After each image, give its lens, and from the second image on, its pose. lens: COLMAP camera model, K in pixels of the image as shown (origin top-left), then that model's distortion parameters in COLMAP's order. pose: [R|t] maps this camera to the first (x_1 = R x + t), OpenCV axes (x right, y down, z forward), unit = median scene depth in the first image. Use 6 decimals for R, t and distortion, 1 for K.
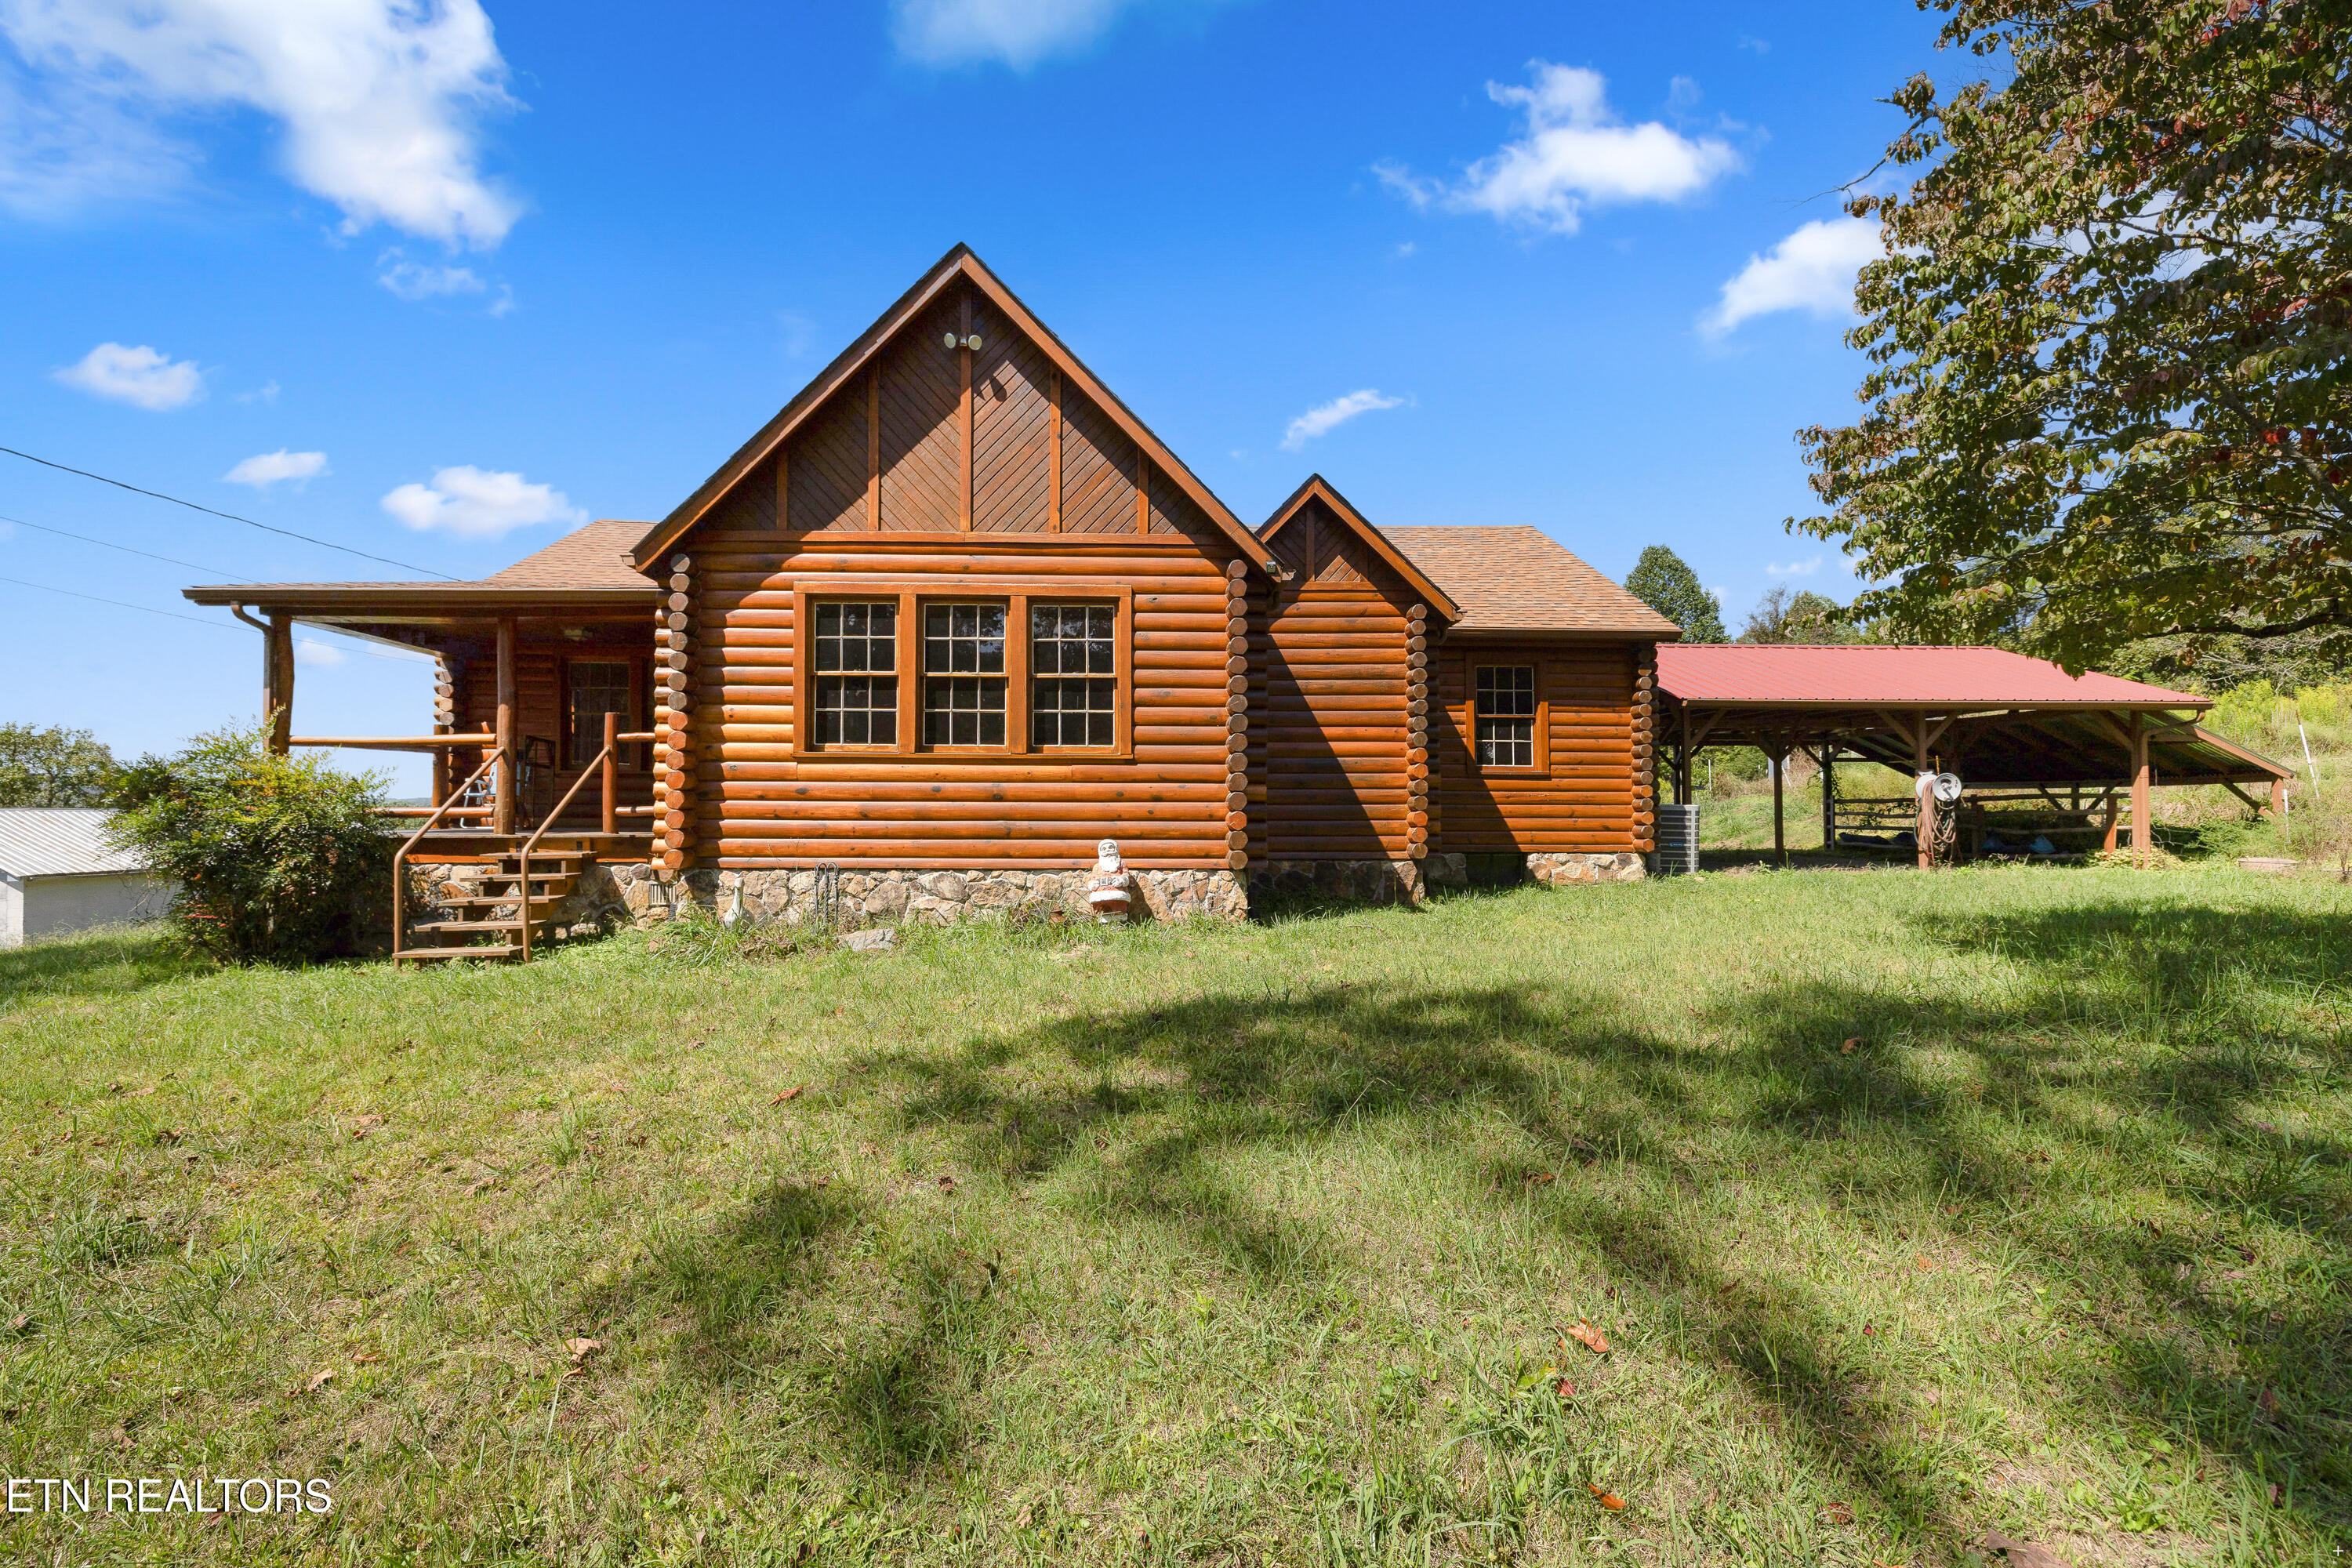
lens RADIAL K [[993.7, 0, 1162.7], [0, 993.7, 808.5], [0, 0, 1]] dist [-0.002513, 0.000346]
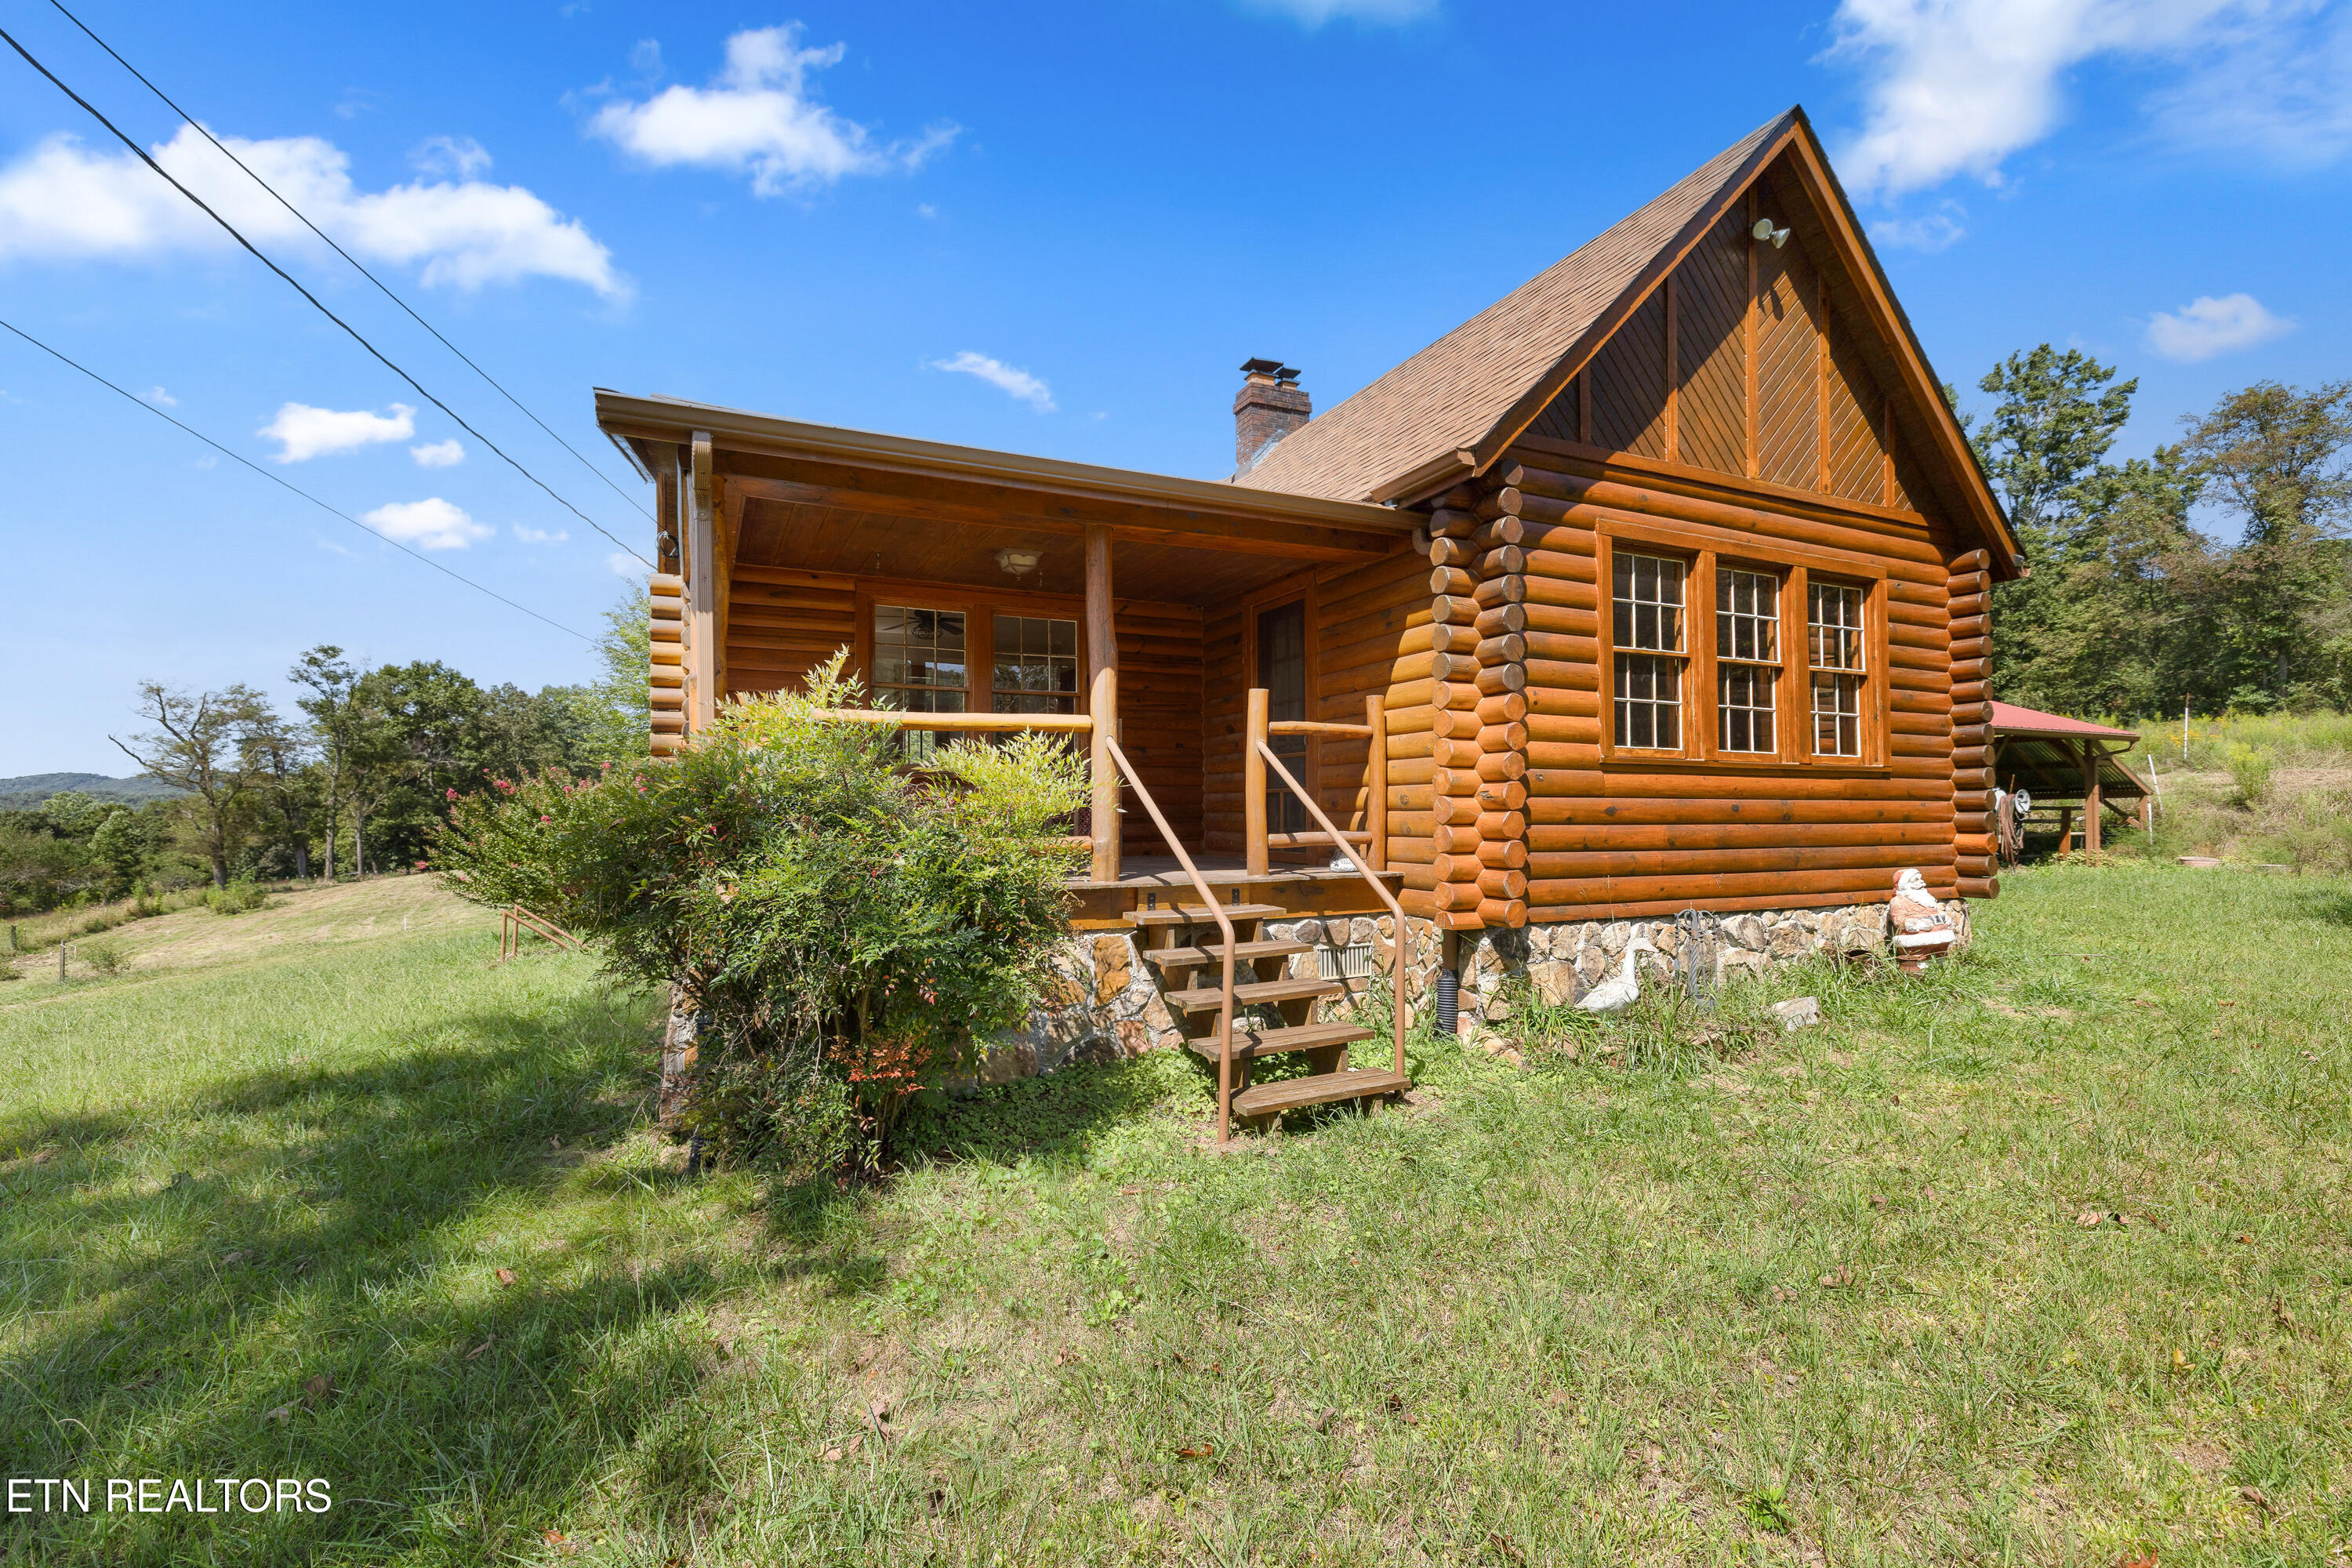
lens RADIAL K [[993.7, 0, 1165.9], [0, 993.7, 823.1], [0, 0, 1]] dist [-0.002513, 0.000346]
pose [[0.927364, -0.007302, 0.374088, -0.924550], [0.004099, 0.999948, 0.009357, -0.016839], [-0.374137, -0.007144, 0.927346, 0.447472]]
